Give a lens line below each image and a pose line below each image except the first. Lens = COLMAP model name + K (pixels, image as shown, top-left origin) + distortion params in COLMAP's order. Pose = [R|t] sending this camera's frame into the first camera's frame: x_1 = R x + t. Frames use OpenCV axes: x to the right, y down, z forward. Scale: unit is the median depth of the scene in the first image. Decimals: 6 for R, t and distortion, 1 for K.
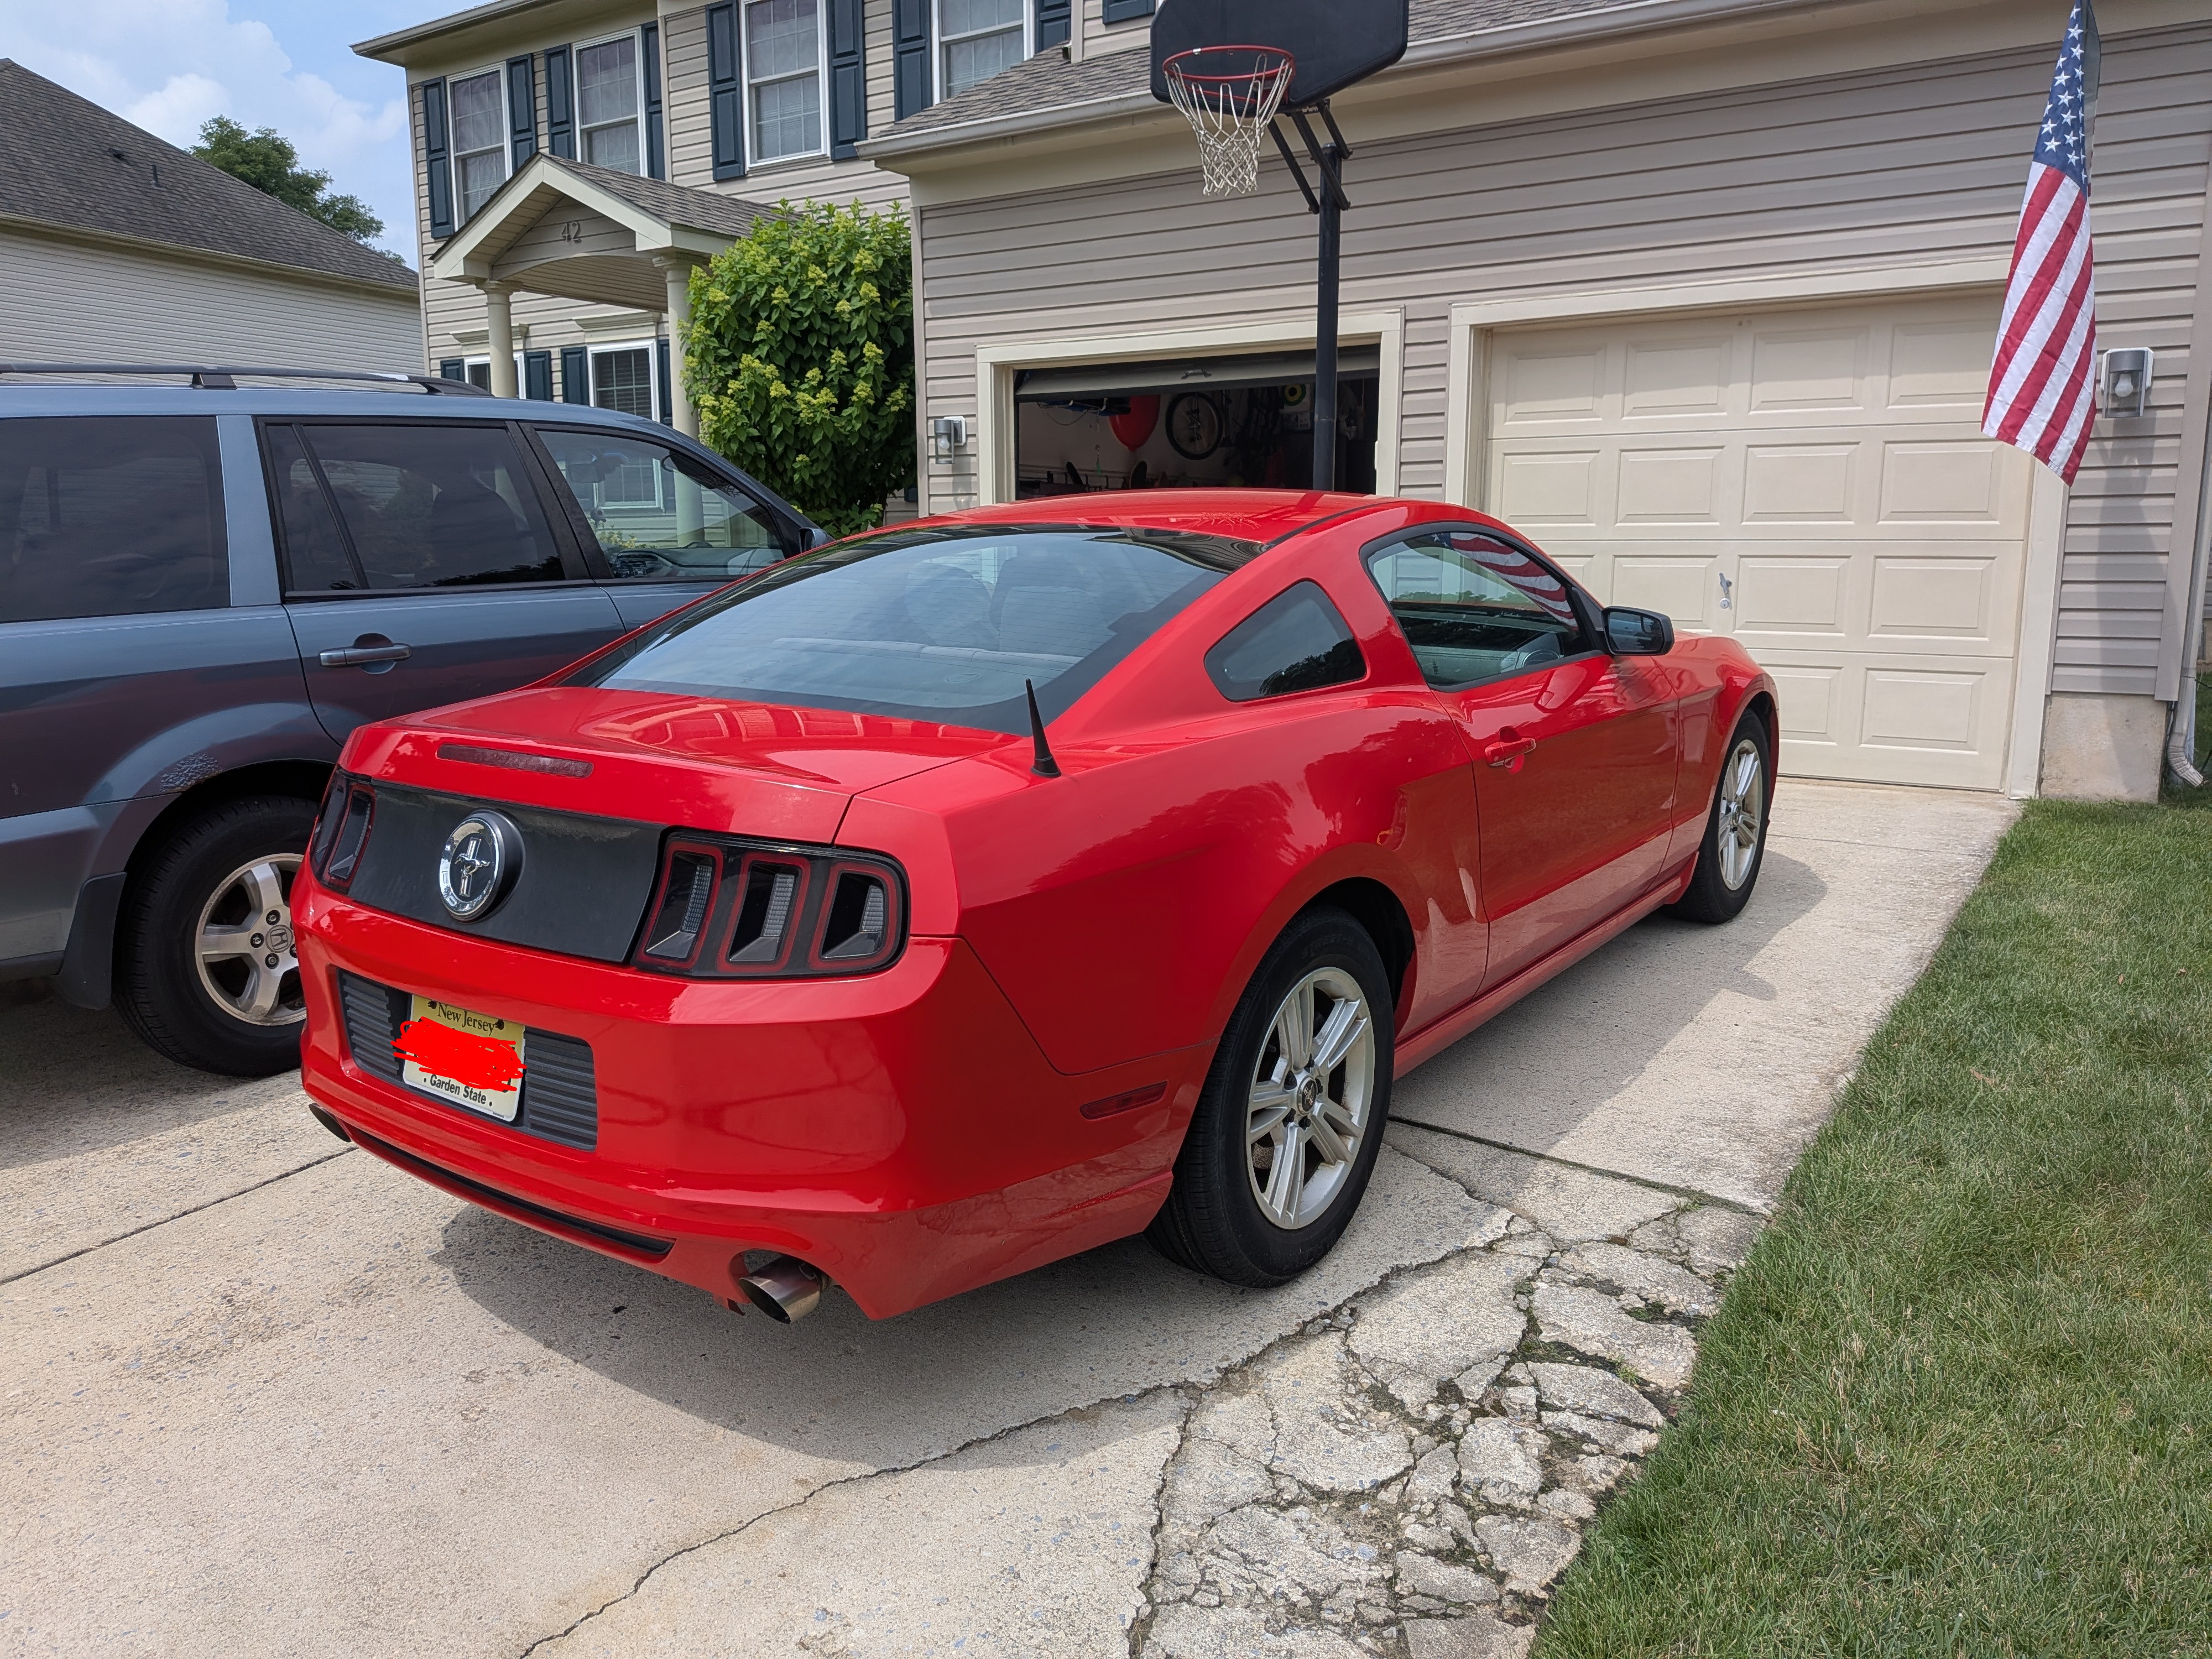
lens RADIAL K [[1669.5, 0, 1116.6], [0, 1669.5, 853.7], [0, 0, 1]] dist [-0.000207, 0.000247]
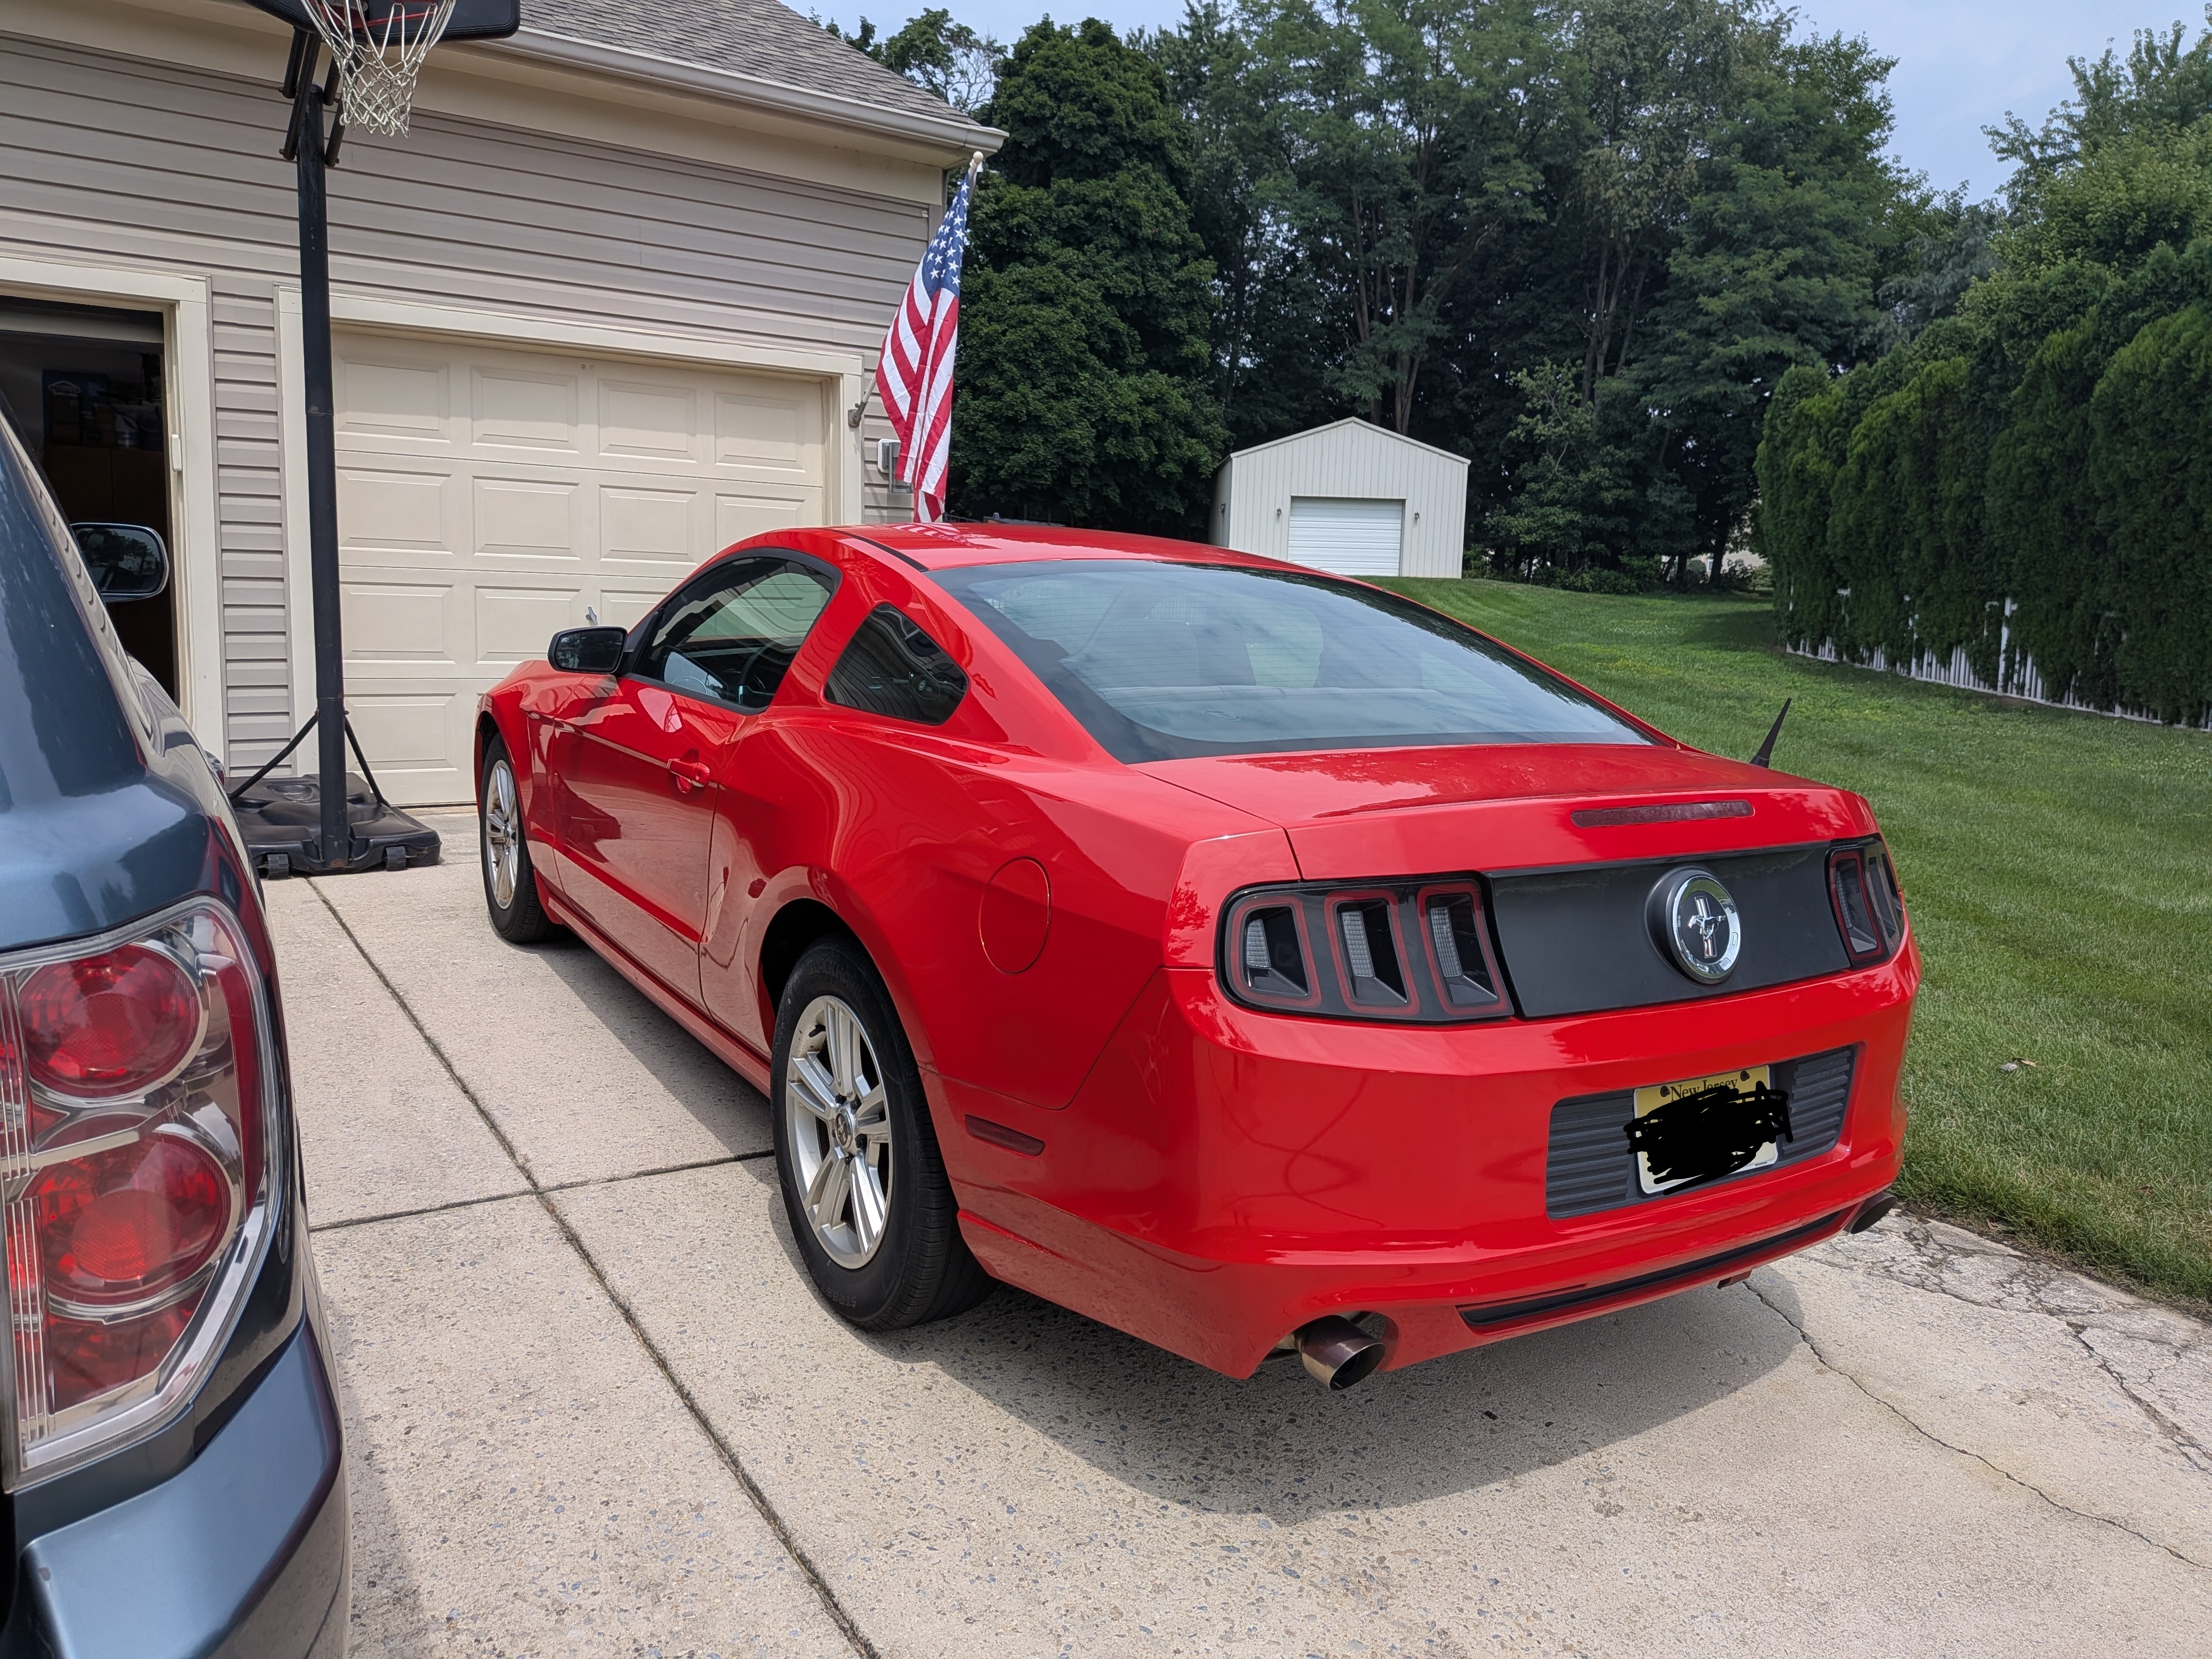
lens RADIAL K [[1669.5, 0, 1117.1], [0, 1669.5, 812.7], [0, 0, 1]] dist [-0.000207, 0.000247]
pose [[0.322654, -0.108141, 0.940319, -0.573385], [0.143670, 0.987536, 0.064274, -0.068544], [-0.935550, 0.114357, 0.334169, 0.407578]]
